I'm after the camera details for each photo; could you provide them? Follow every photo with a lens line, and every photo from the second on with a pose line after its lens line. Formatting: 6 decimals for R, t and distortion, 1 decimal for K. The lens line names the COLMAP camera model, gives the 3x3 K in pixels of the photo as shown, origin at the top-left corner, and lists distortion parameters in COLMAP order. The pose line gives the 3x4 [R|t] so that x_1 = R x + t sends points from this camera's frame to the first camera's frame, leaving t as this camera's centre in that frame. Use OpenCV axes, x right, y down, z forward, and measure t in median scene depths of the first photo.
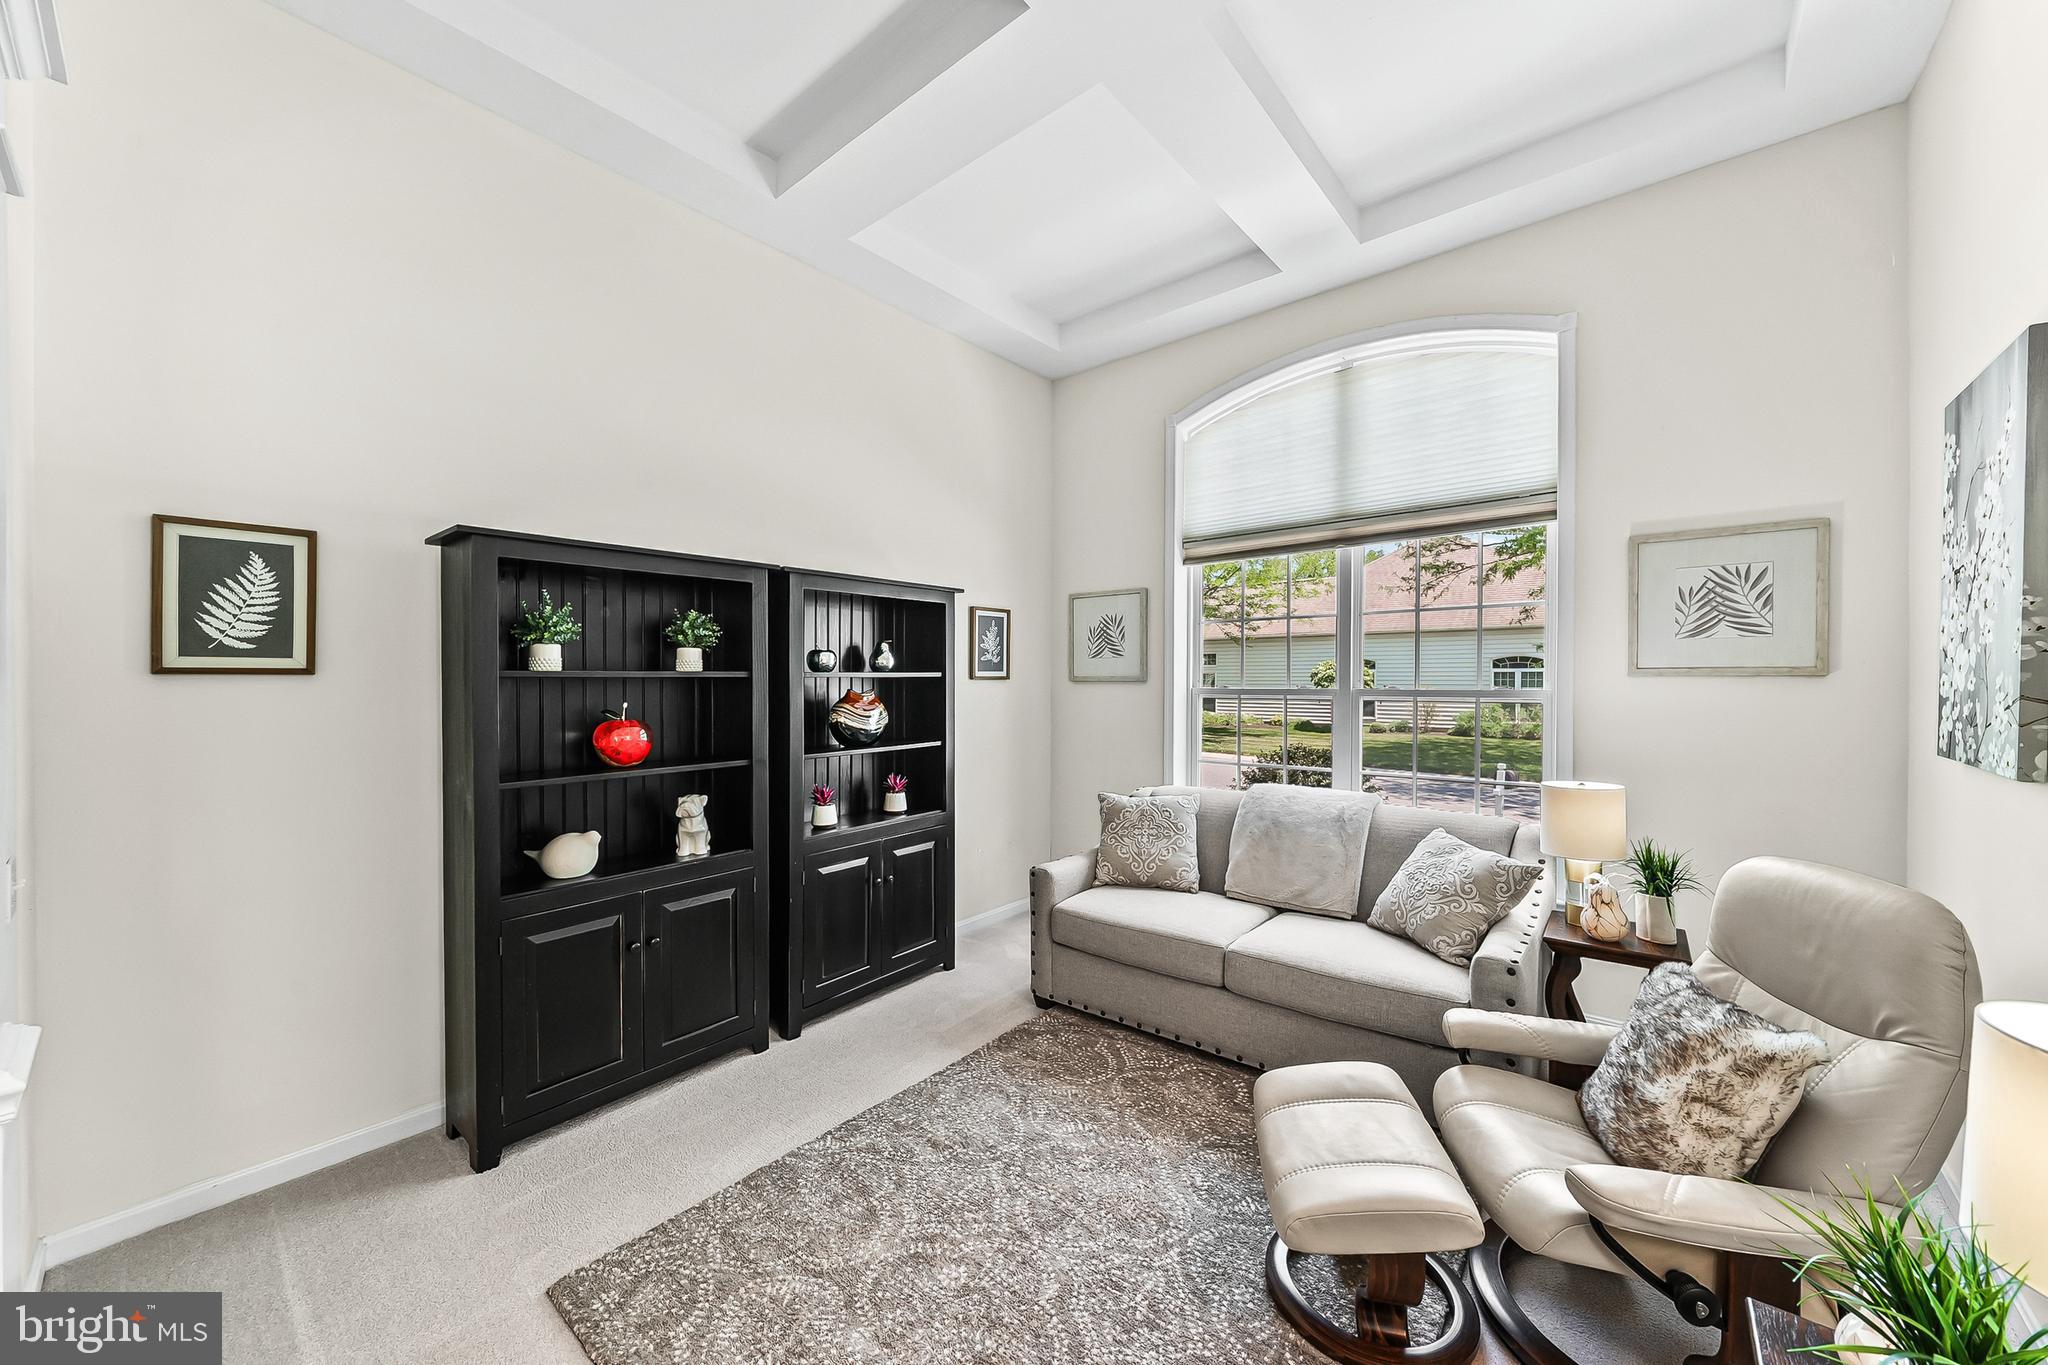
lens RADIAL K [[760.4, 0, 1026.0], [0, 760.4, 675.8], [0, 0, 1]] dist [-0.000453, -0.000180]
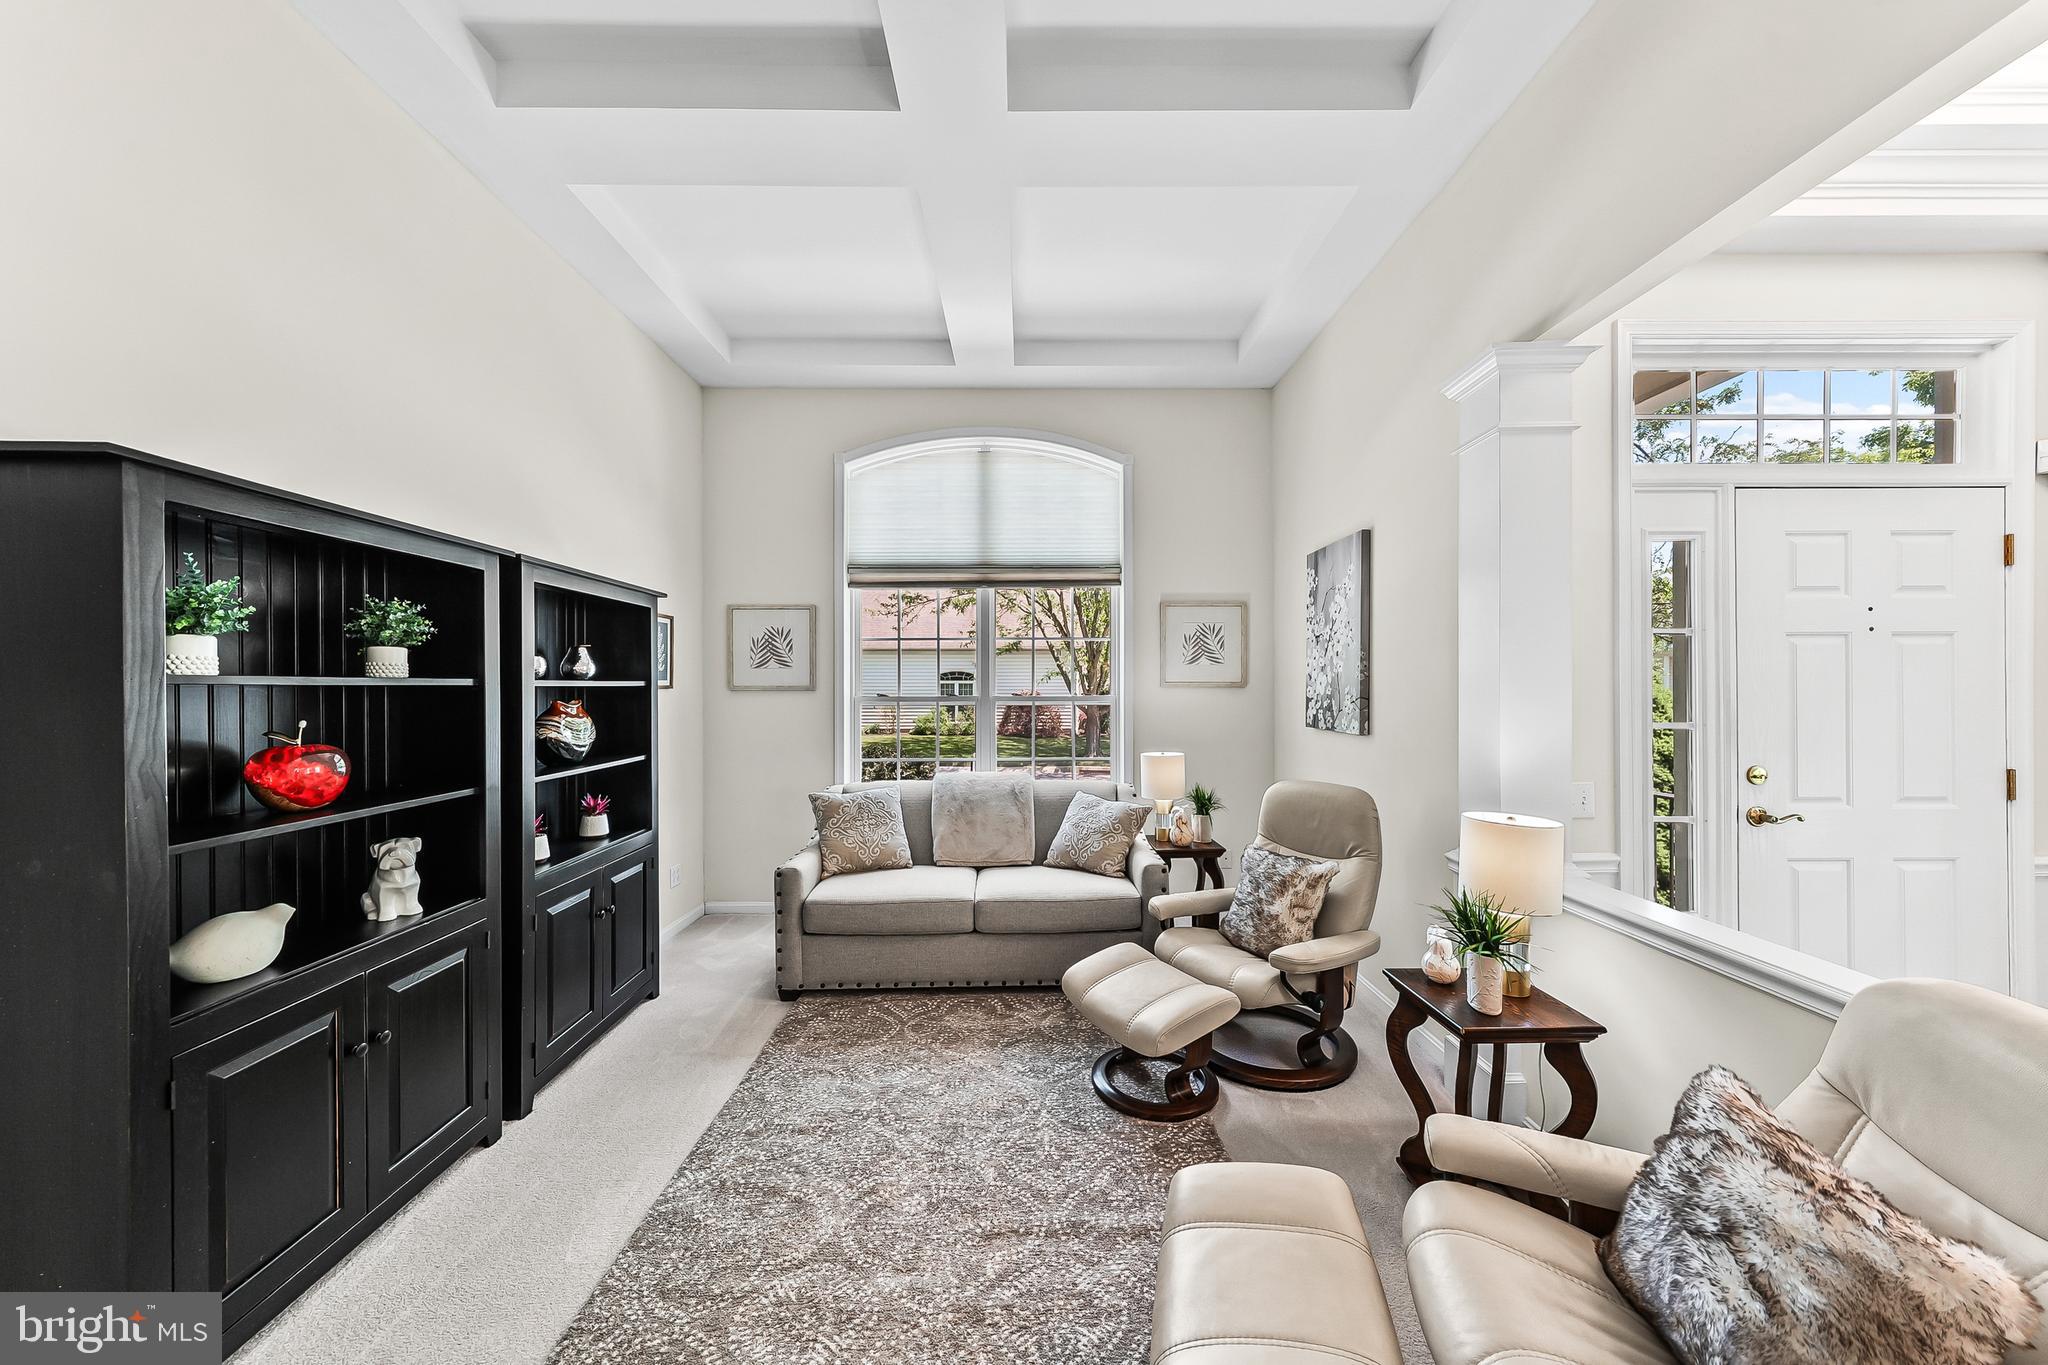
lens RADIAL K [[701.9, 0, 1040.3], [0, 701.9, 682.3], [0, 0, 1]] dist [0.001469, 0.000302]
pose [[0.754136, 0.006909, 0.656682, -0.394721], [-0.003567, 0.999973, -0.006425, 0.000805], [-0.656709, 0.002503, 0.754140, 0.038757]]
